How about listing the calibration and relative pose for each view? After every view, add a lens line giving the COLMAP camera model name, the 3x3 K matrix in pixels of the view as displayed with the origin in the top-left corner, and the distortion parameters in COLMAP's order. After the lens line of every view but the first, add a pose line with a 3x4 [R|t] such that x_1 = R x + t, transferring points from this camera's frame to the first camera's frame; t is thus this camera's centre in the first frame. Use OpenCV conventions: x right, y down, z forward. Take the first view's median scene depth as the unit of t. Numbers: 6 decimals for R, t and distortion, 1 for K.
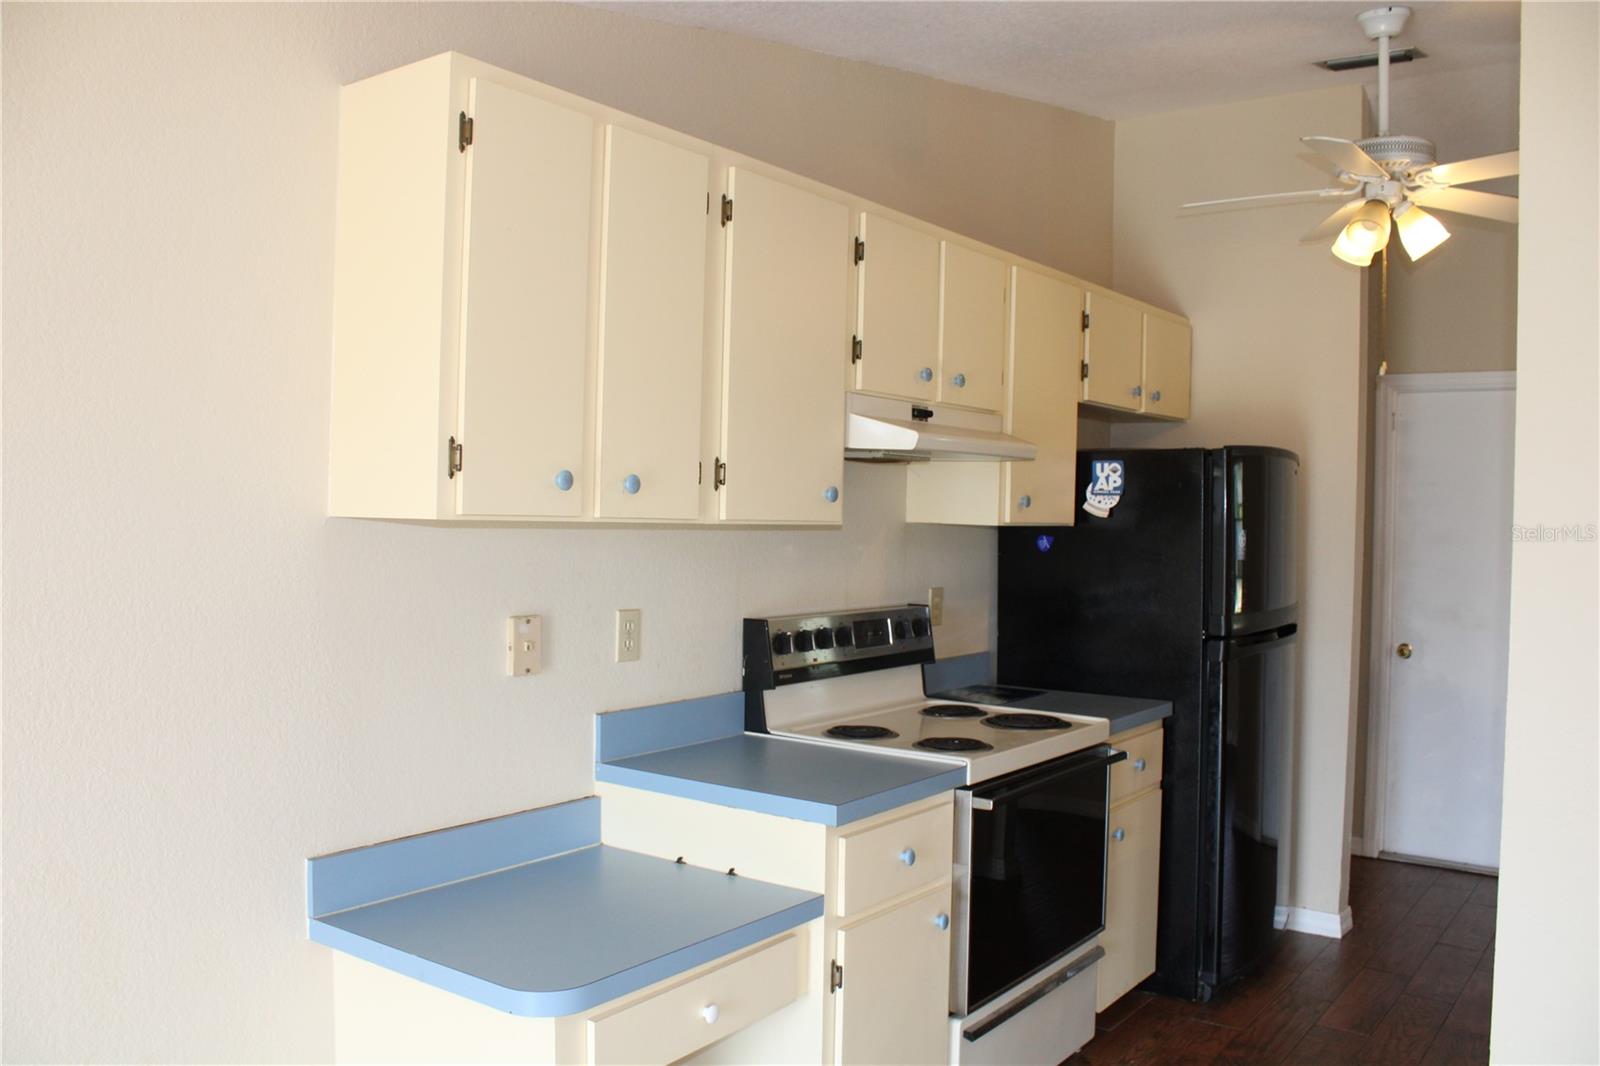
lens RADIAL K [[1322.2, 0, 800.0], [0, 1322.2, 533.0], [0, 0, 1]] dist [-0.146069, 0.119723]
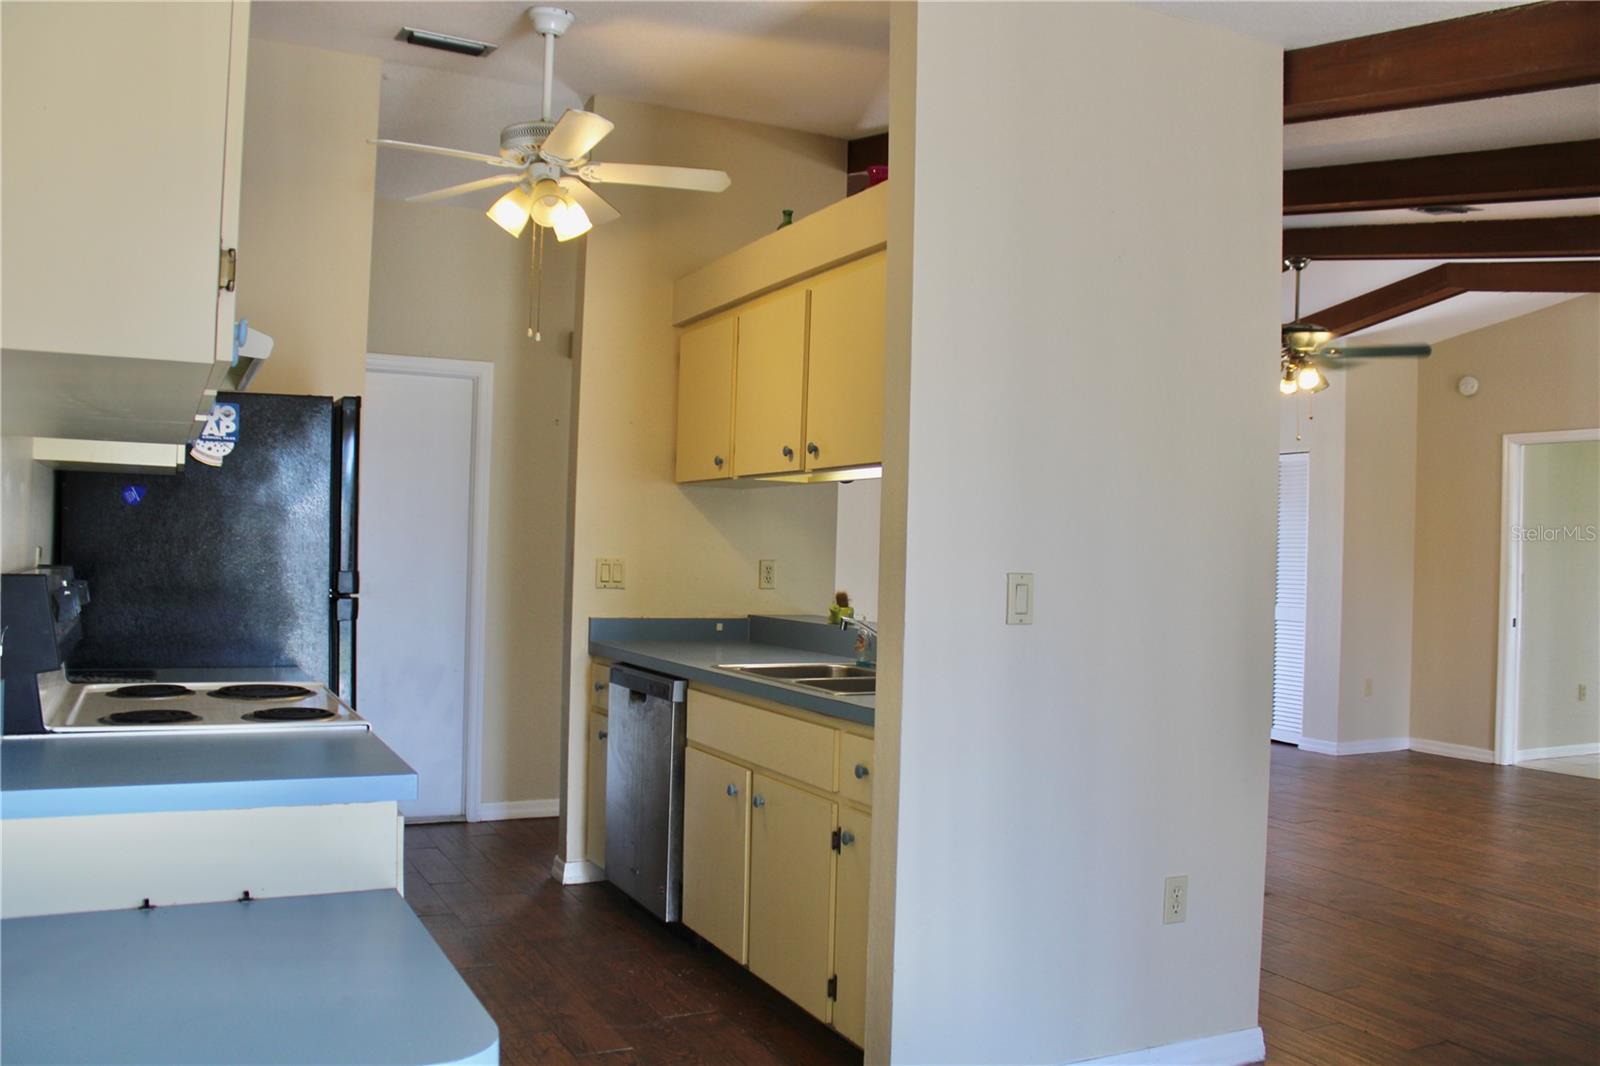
lens RADIAL K [[1322.2, 0, 800.0], [0, 1322.2, 533.0], [0, 0, 1]] dist [-0.146069, 0.119723]
pose [[0.471024, -0.002937, 0.882115, -0.354563], [0.001001, 0.999996, 0.002796, 0.031496], [-0.882120, -0.000434, 0.471025, 0.238633]]
